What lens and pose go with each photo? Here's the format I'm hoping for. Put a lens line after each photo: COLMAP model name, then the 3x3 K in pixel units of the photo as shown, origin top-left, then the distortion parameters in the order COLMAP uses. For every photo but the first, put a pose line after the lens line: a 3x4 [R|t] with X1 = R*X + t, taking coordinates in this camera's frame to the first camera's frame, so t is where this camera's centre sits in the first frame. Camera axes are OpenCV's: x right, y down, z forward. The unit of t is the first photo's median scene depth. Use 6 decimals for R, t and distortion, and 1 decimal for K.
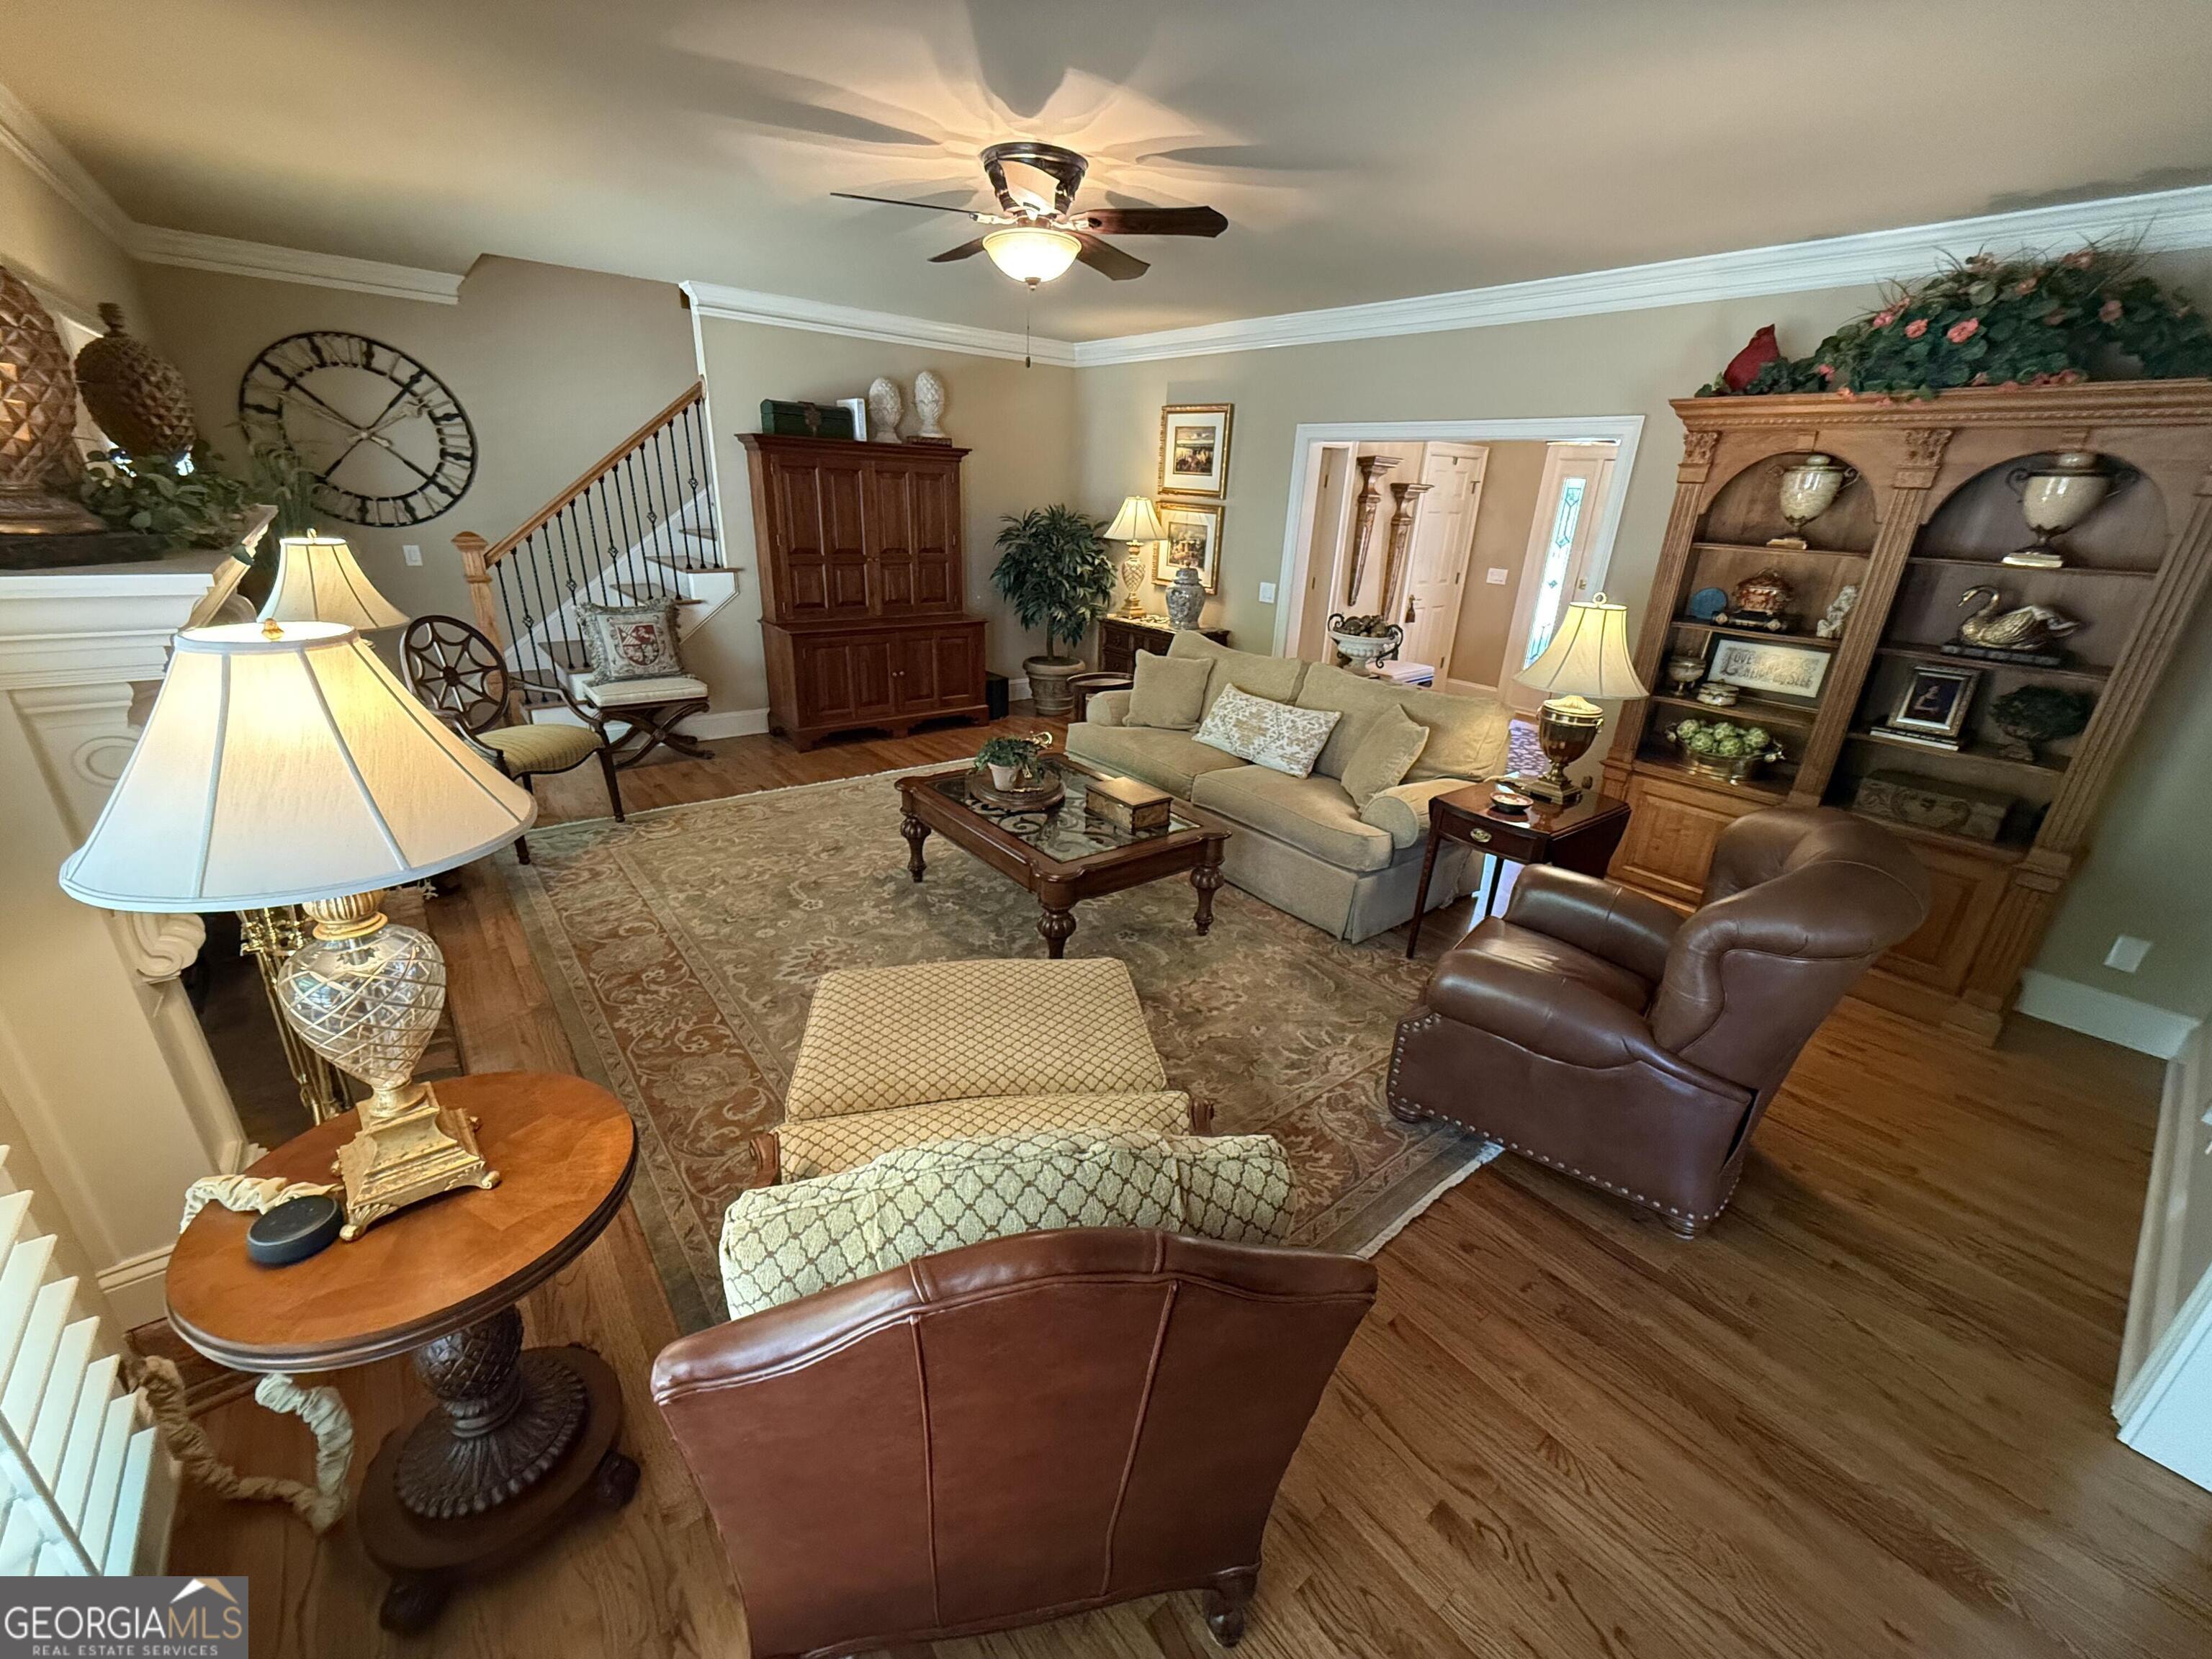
lens RADIAL K [[879.4, 0, 1106.0], [0, 879.4, 829.5], [0, 0, 1]] dist [0.002628, 0.000083]
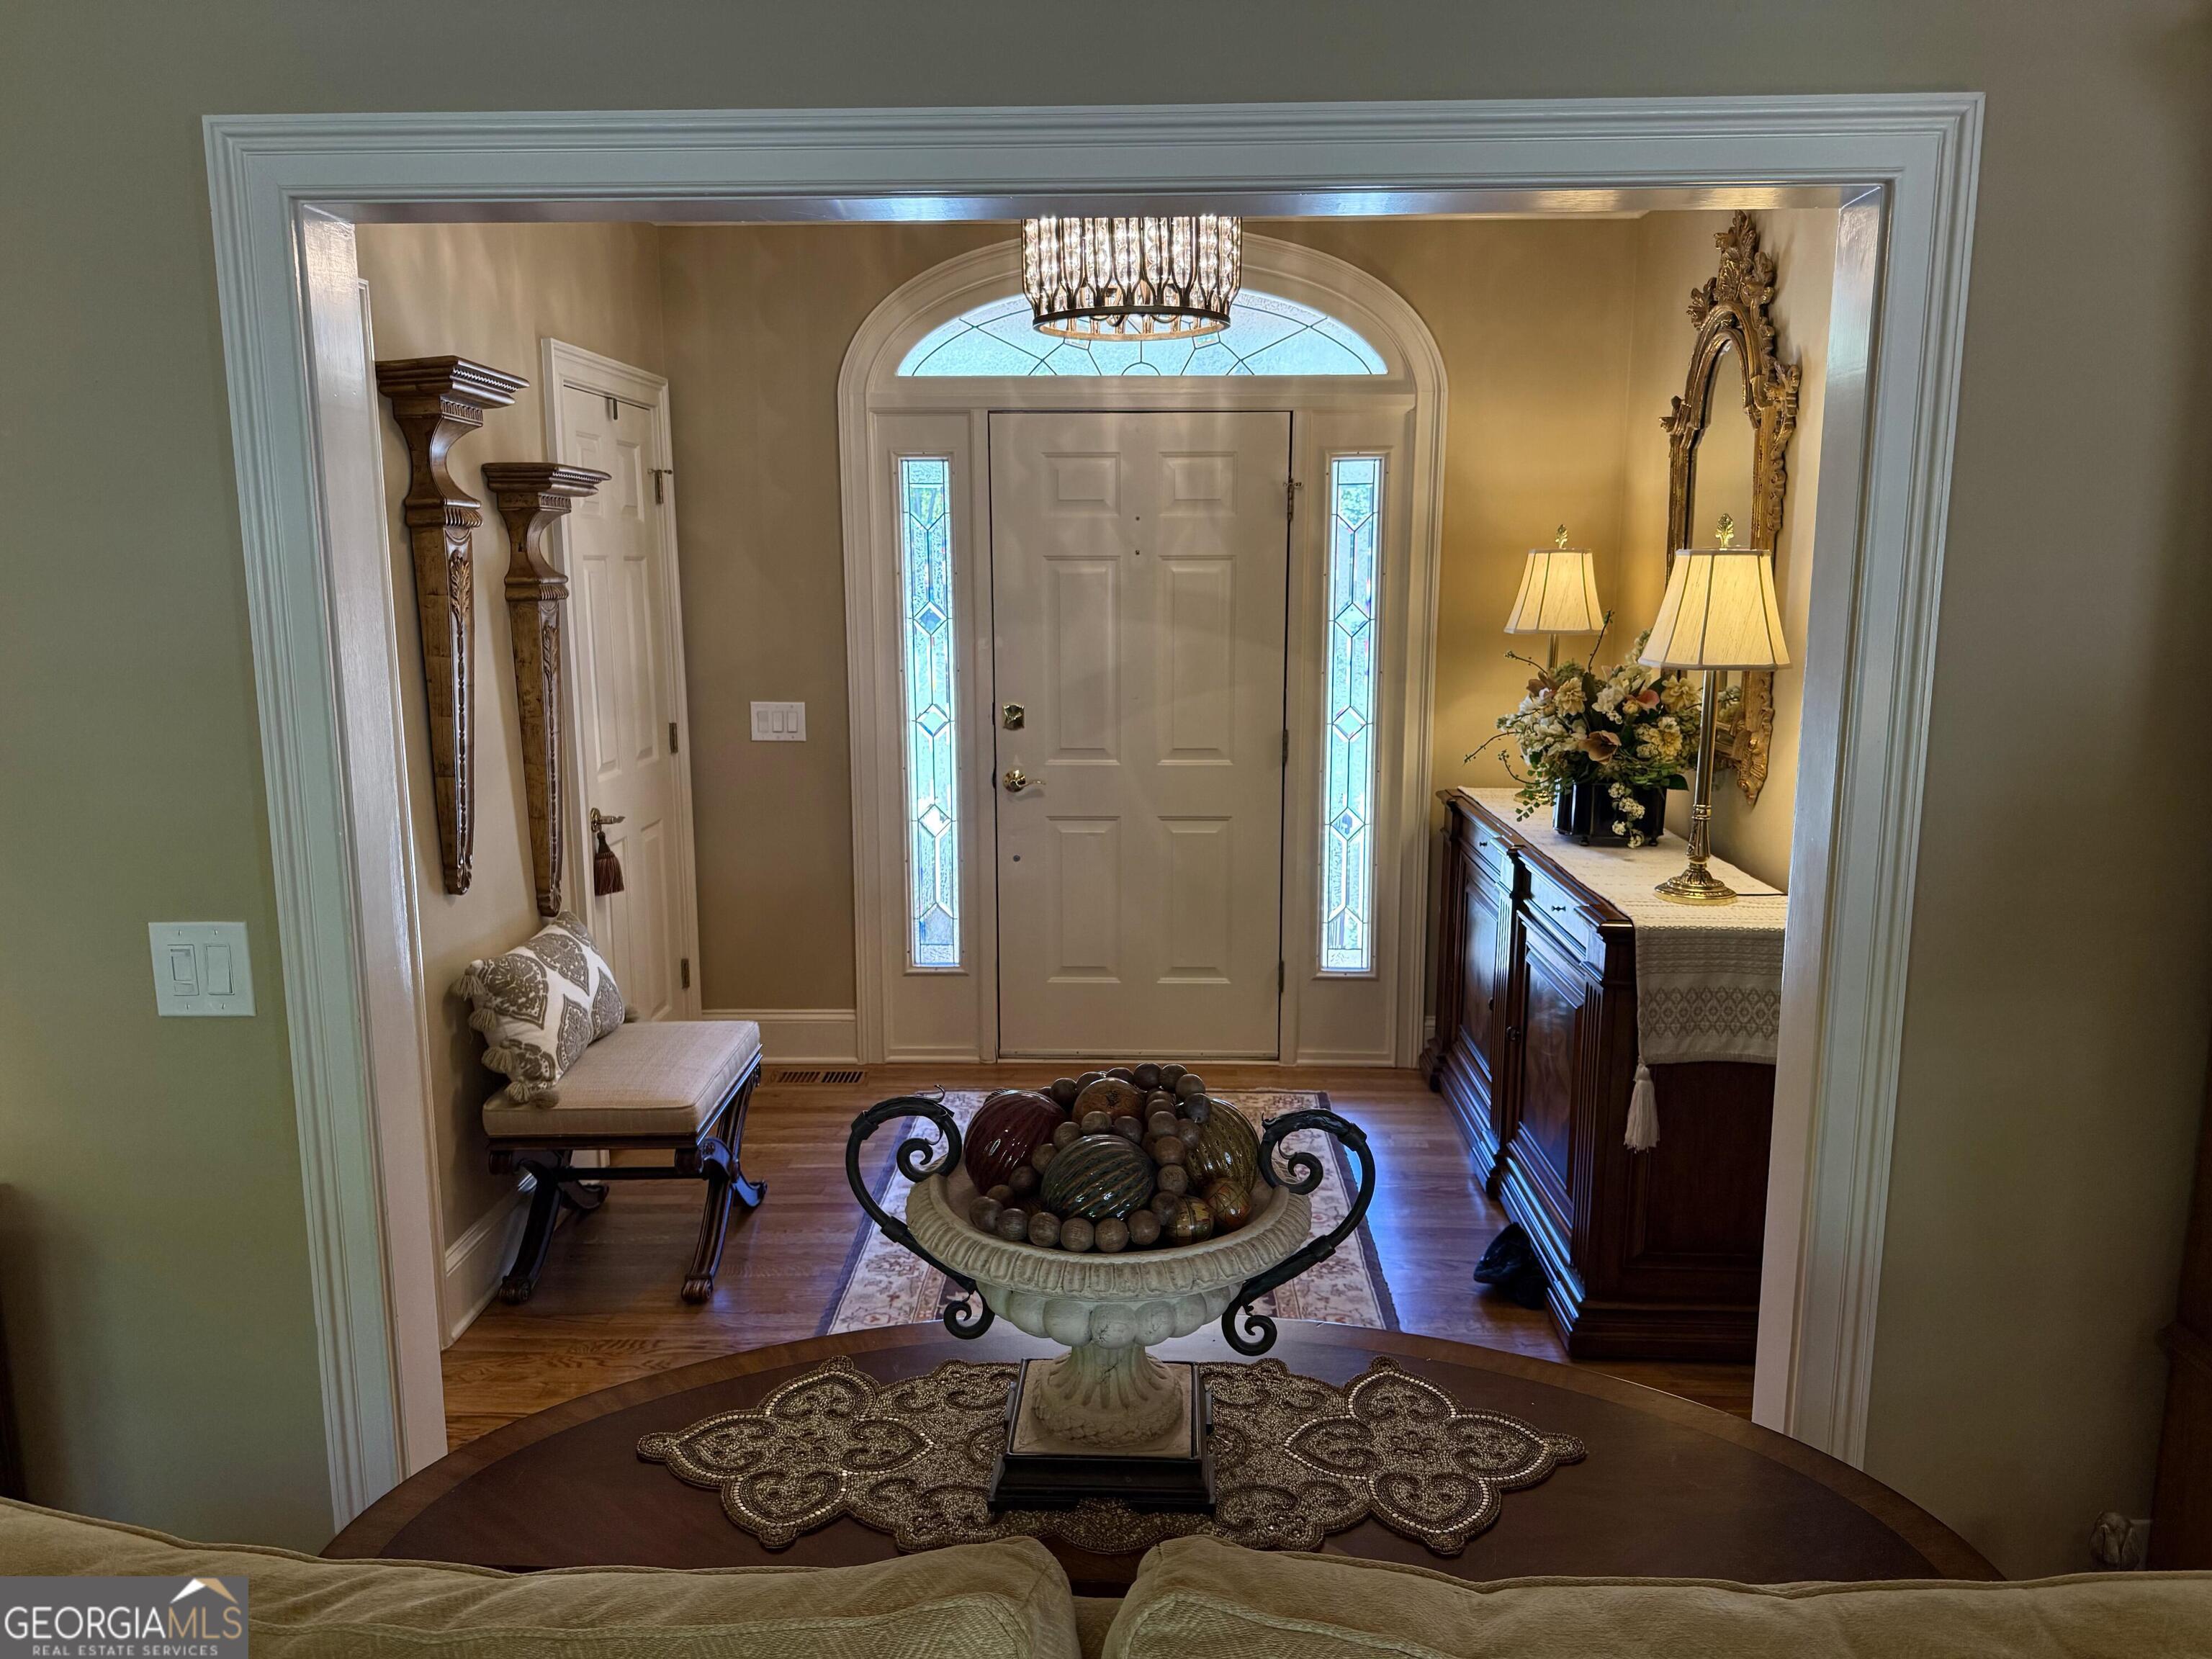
lens RADIAL K [[1562.6, 0, 1106.0], [0, 1562.6, 829.5], [0, 0, 1]] dist [0.002594, 0.000664]
pose [[0.649186, -0.169513, 0.741500, 0.052632], [0.304642, 0.951192, -0.049265, -0.180397], [-0.696958, 0.257874, 0.669141, 0.511535]]
